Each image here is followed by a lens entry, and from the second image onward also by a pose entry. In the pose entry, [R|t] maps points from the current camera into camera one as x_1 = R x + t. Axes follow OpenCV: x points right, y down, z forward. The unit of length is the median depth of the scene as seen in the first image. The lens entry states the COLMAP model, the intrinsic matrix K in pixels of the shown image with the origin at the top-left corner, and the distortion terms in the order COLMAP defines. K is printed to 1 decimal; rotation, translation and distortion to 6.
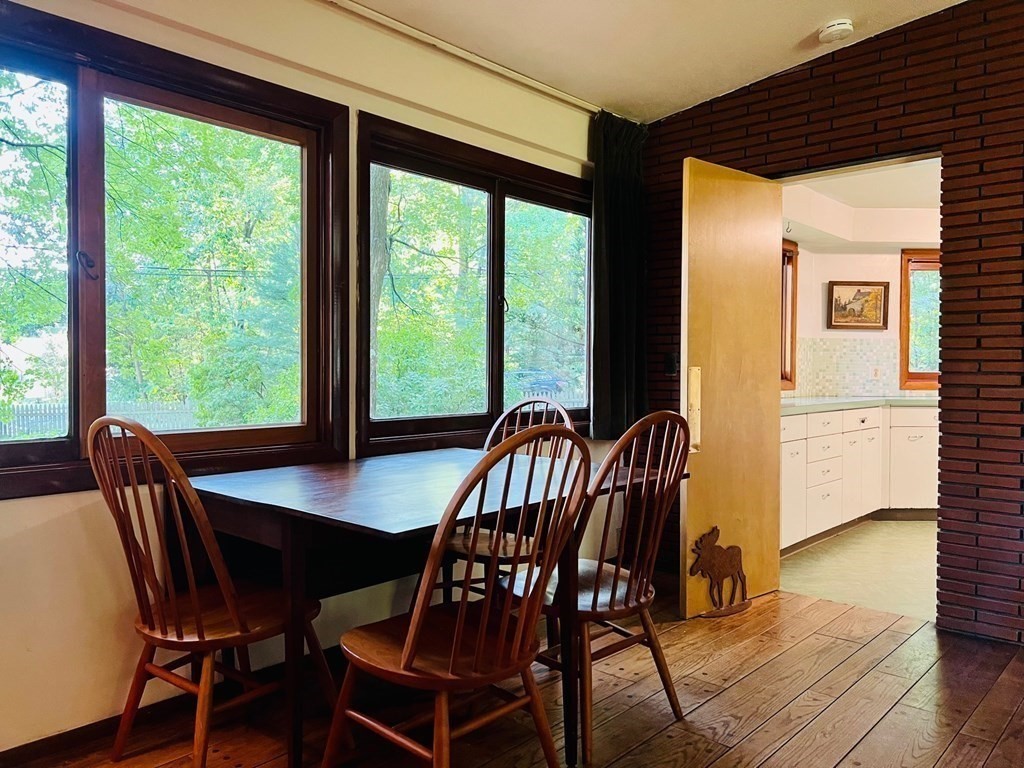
lens RADIAL K [[763.6, 0, 505.0], [0, 763.6, 381.9], [0, 0, 1]] dist [0.042961, -0.045489]
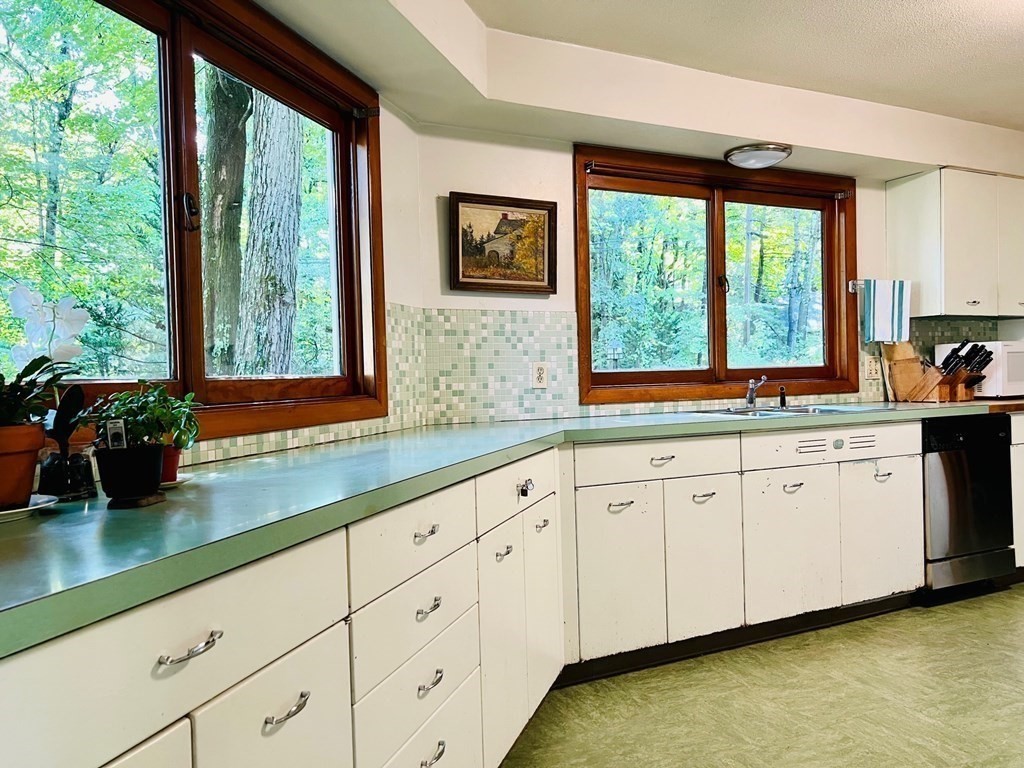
lens RADIAL K [[763.6, 0, 506.9], [0, 763.6, 383.3], [0, 0, 1]] dist [0.042961, -0.045489]
pose [[0.911030, -0.032291, 0.411074, 0.245663], [0.037007, 0.999309, -0.003515, -0.005128], [-0.410677, 0.018415, 0.911595, 0.531570]]
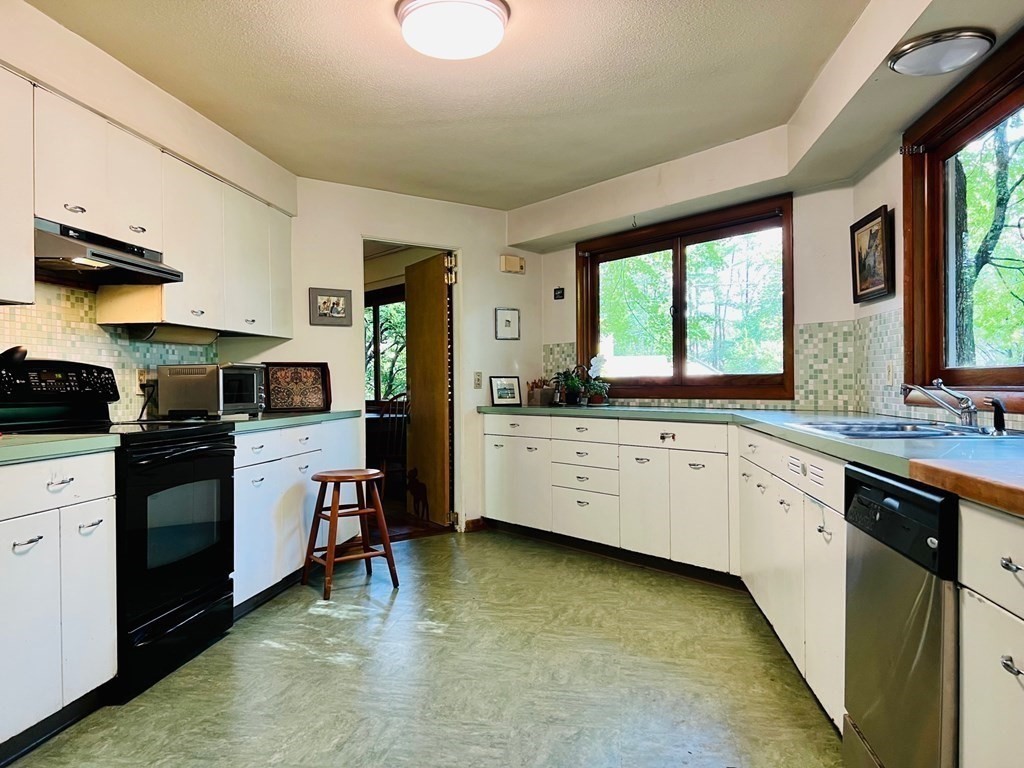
lens RADIAL K [[763.6, 0, 510.0], [0, 763.6, 388.5], [0, 0, 1]] dist [0.042961, -0.045489]
pose [[-0.168541, 0.000274, -0.985695, 1.071800], [-0.010175, 0.999946, 0.002018, 0.001076], [0.985642, 0.010370, -0.168529, 0.826730]]
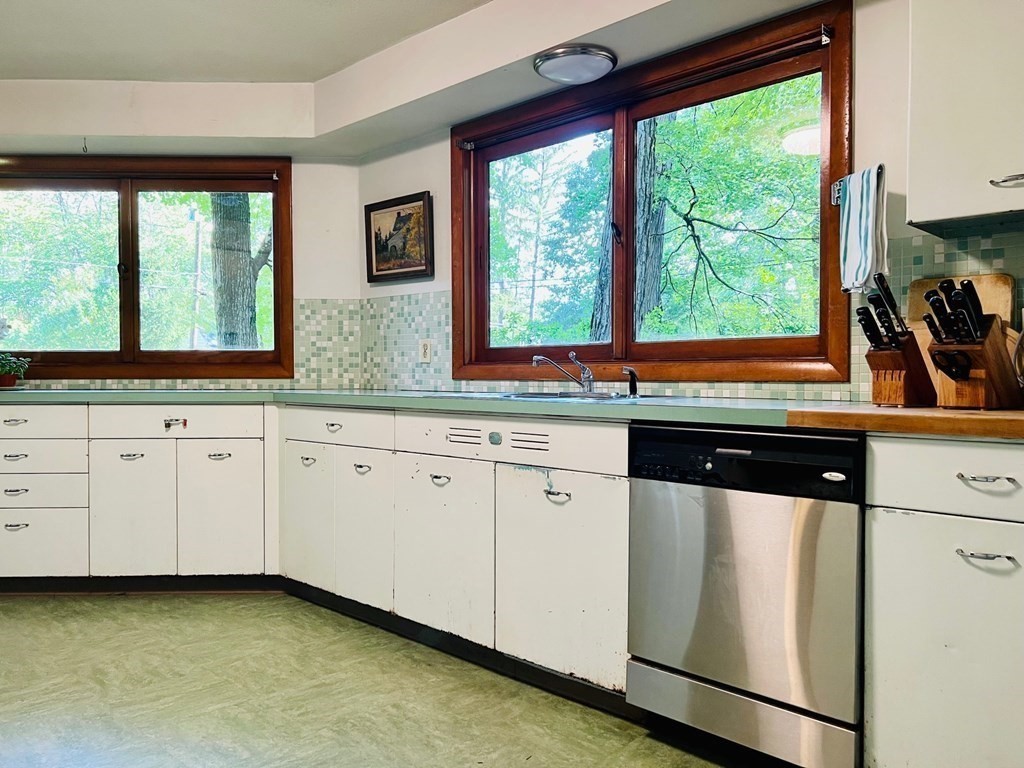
lens RADIAL K [[763.6, 0, 506.4], [0, 763.6, 382.0], [0, 0, 1]] dist [0.042961, -0.045489]
pose [[0.701996, 0.001984, -0.712178, 0.940615], [-0.008998, 0.999941, -0.006085, 0.015036], [0.712124, 0.010680, 0.701972, 0.637778]]
